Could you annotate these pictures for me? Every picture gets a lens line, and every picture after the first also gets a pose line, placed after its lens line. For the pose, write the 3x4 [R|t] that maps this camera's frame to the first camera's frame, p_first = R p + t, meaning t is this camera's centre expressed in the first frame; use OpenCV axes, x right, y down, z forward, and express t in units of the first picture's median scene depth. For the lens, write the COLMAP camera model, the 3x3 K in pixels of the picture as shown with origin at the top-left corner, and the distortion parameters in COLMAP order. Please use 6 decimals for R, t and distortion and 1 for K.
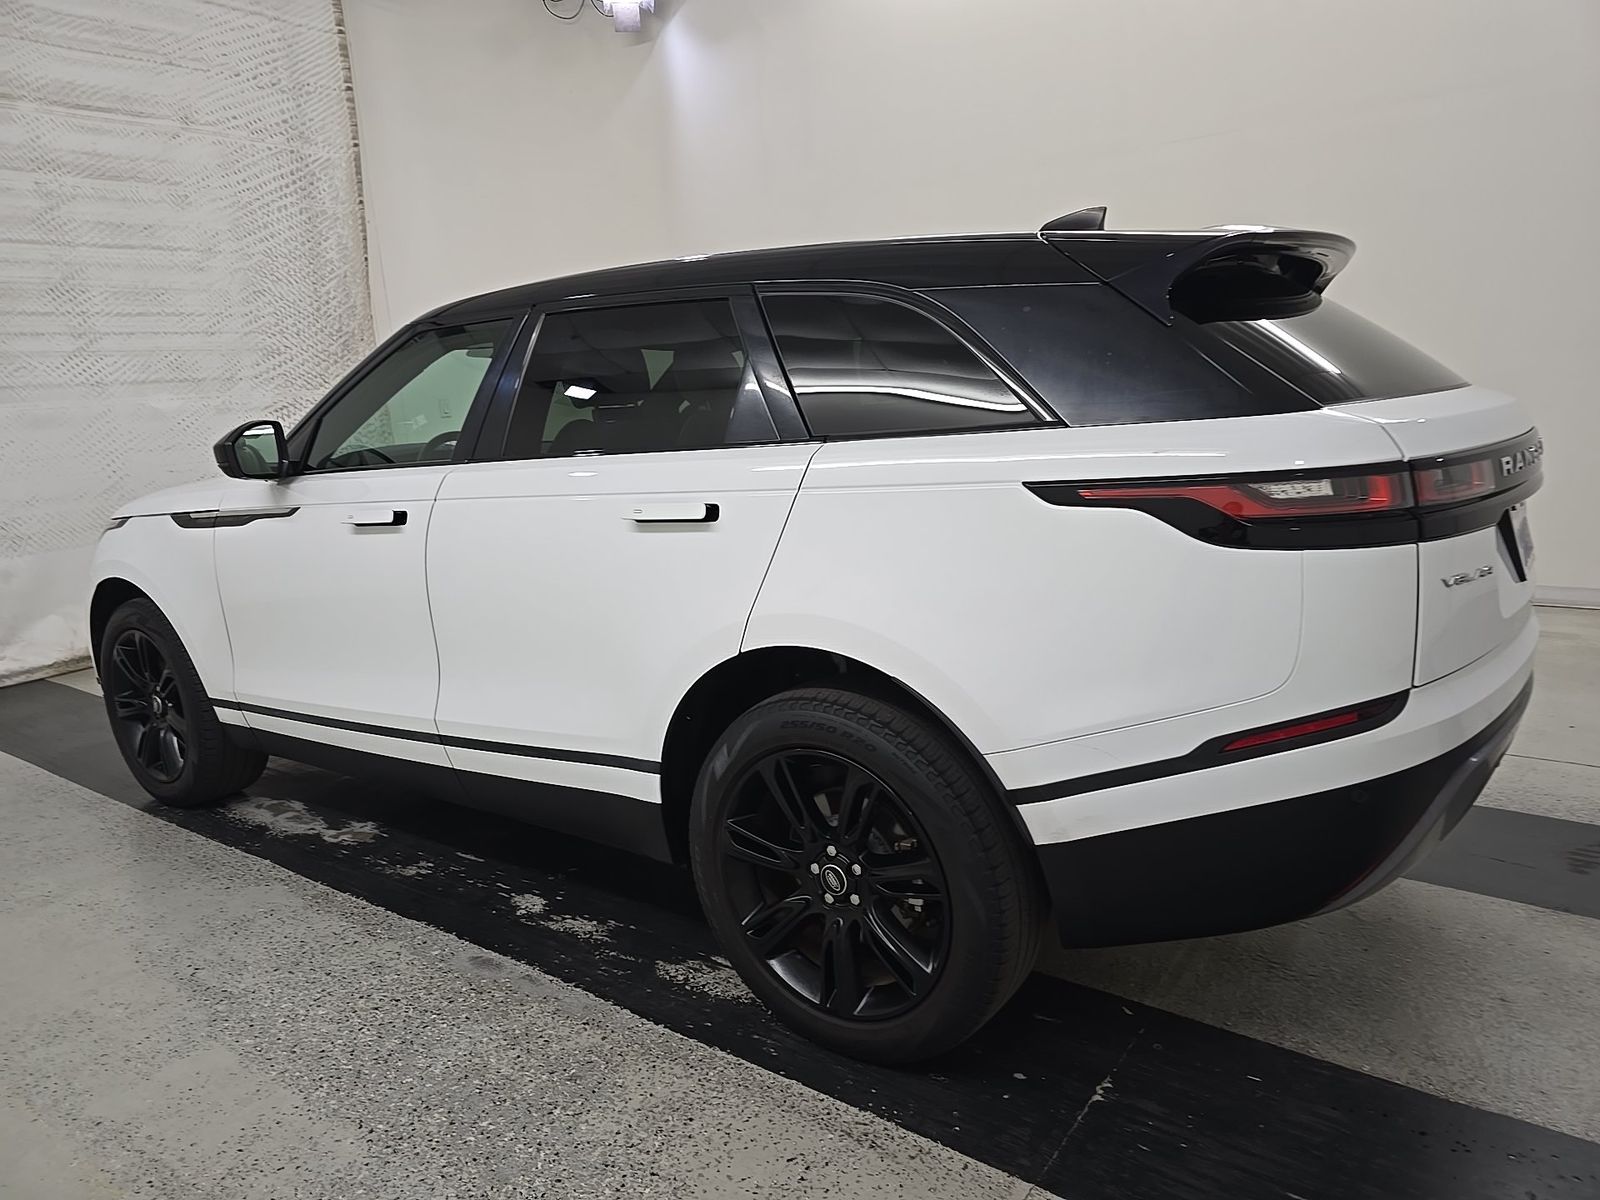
lens RADIAL K [[1119.7, 0, 806.8], [0, 1119.7, 604.0], [0, 0, 1]] dist [0.040764, -0.036032]
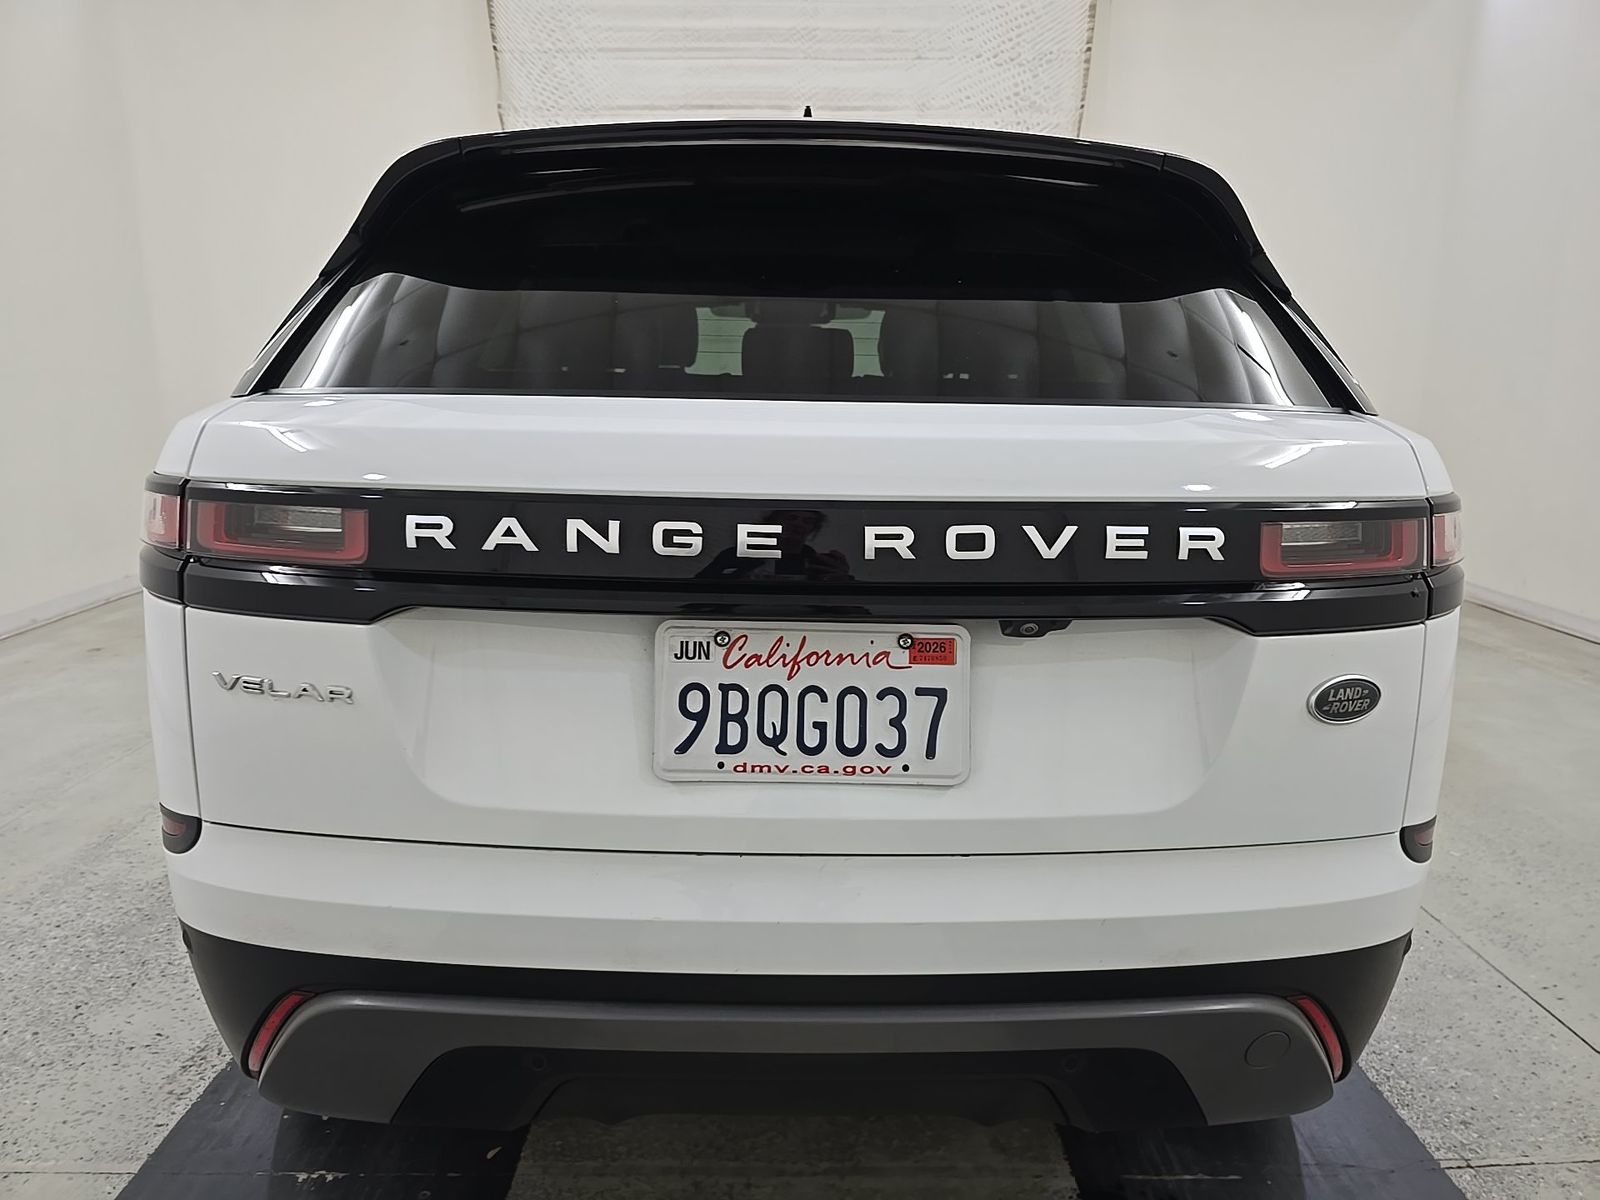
lens RADIAL K [[1119.7, 0, 806.8], [0, 1119.7, 604.0], [0, 0, 1]] dist [0.040764, -0.036032]
pose [[0.575655, 0.222897, -0.786726, 0.417907], [-0.197383, 0.971556, 0.130836, -0.073497], [0.793512, 0.079970, 0.603278, 0.287893]]
